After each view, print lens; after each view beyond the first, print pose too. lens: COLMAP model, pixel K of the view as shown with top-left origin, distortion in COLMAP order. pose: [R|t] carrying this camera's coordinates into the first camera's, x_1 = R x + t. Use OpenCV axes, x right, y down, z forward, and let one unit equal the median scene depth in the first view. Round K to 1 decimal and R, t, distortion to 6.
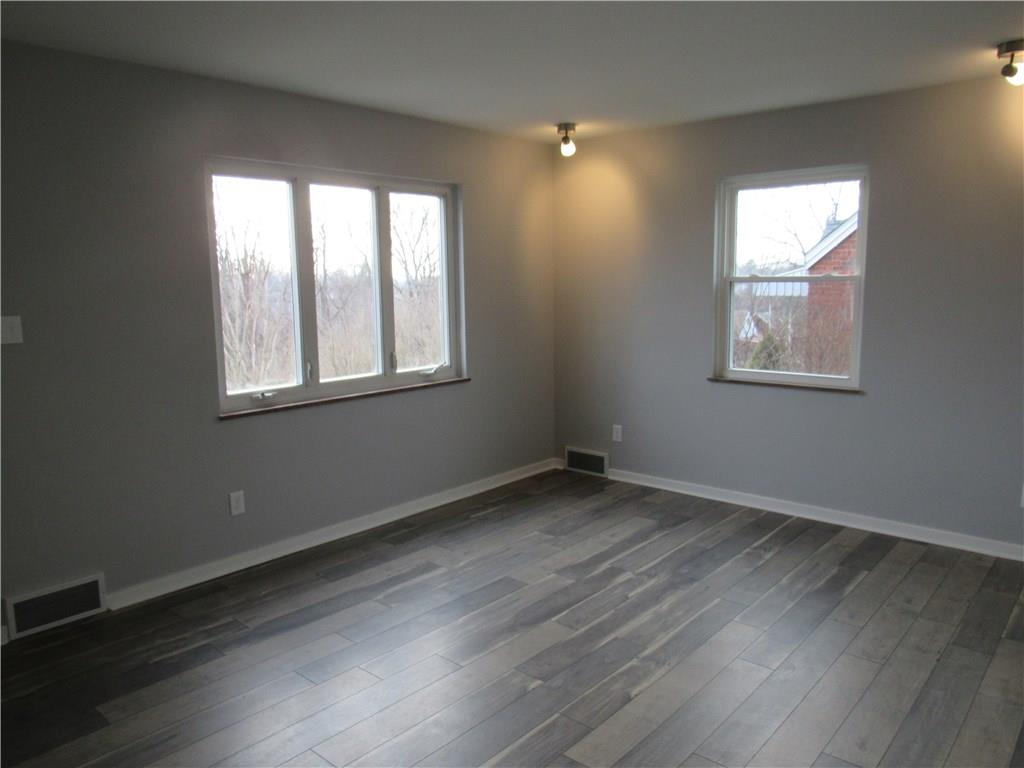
lens RADIAL K [[754.4, 0, 512.0], [0, 754.4, 384.0], [0, 0, 1]] dist [0.005615, -0.000745]
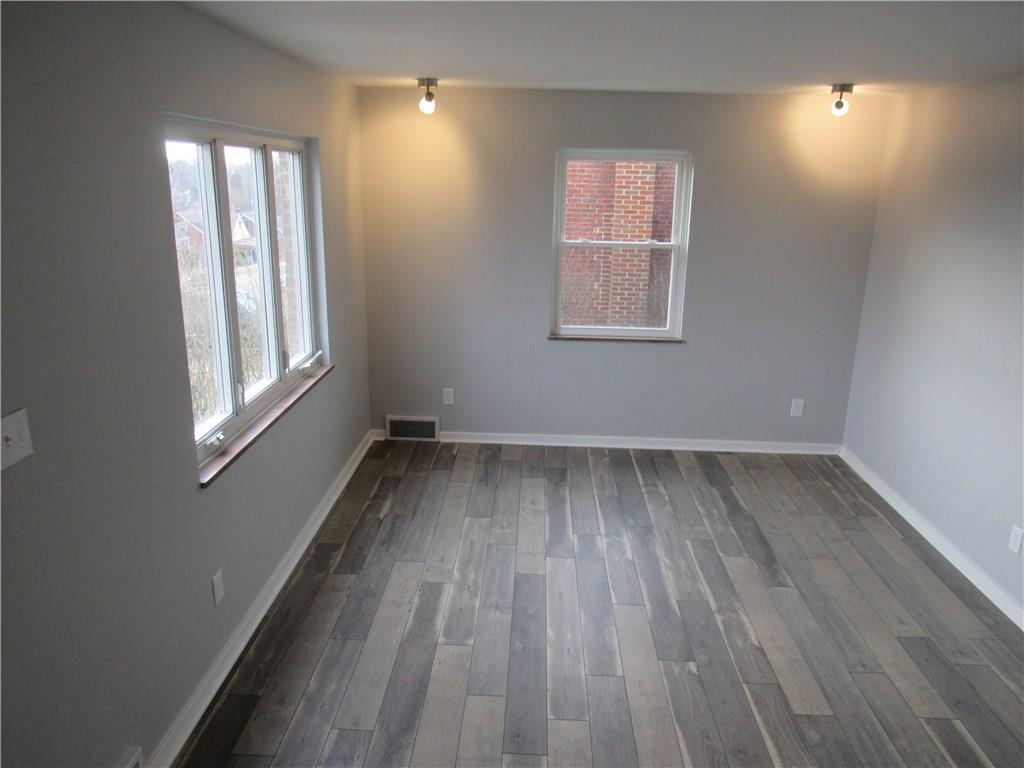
lens RADIAL K [[754.4, 0, 512.0], [0, 754.4, 384.0], [0, 0, 1]] dist [0.005615, -0.000745]
pose [[0.781080, -0.144429, 0.607499, -0.470152], [0.061290, 0.985918, 0.155593, -0.119394], [-0.621416, -0.084297, 0.778933, 0.200076]]
